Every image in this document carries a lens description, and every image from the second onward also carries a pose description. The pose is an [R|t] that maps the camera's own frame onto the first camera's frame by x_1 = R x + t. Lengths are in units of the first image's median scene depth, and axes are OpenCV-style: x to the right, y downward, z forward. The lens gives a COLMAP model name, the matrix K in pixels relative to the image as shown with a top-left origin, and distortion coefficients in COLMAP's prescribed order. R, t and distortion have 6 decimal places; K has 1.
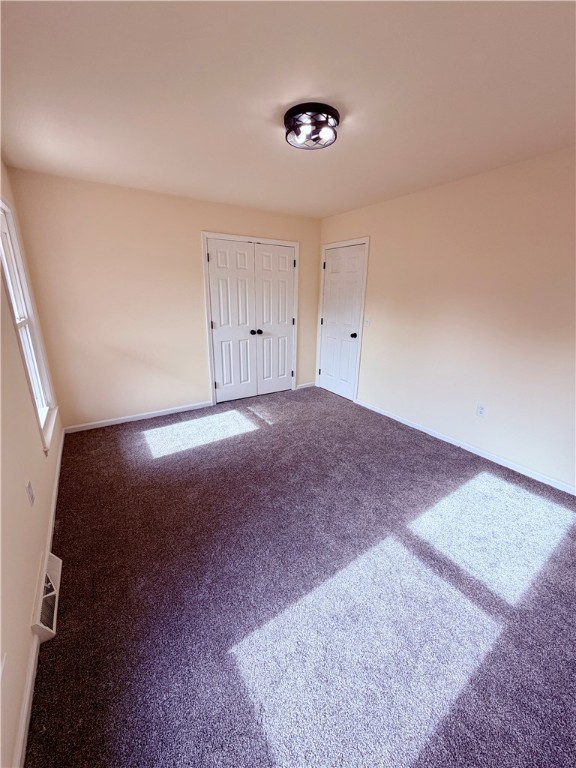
lens RADIAL K [[306.9, 0, 288.7], [0, 306.9, 382.8], [0, 0, 1]] dist [-0.000779, 0.000043]
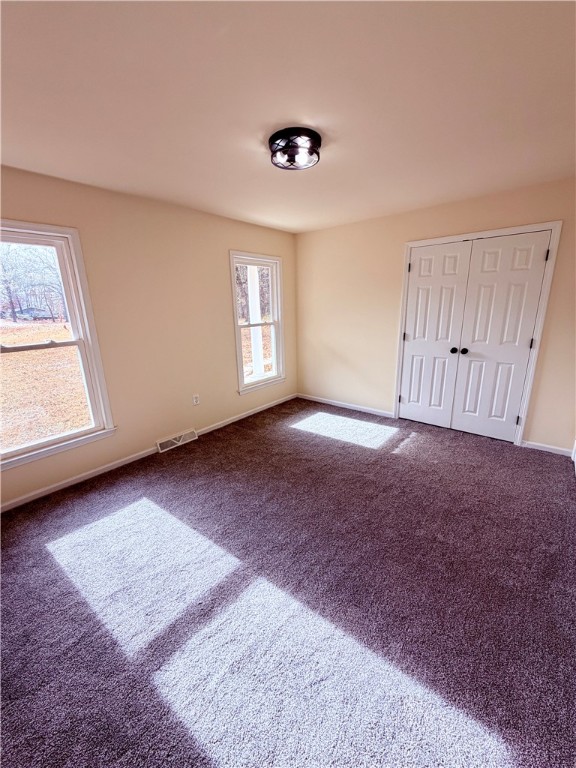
lens RADIAL K [[306.9, 0, 288.7], [0, 306.9, 382.8], [0, 0, 1]] dist [-0.000779, 0.000043]
pose [[0.292460, 0.218737, -0.930925, 0.555202], [-0.247816, 0.957568, 0.147143, -0.097729], [0.923609, 0.187665, 0.334257, 0.355207]]
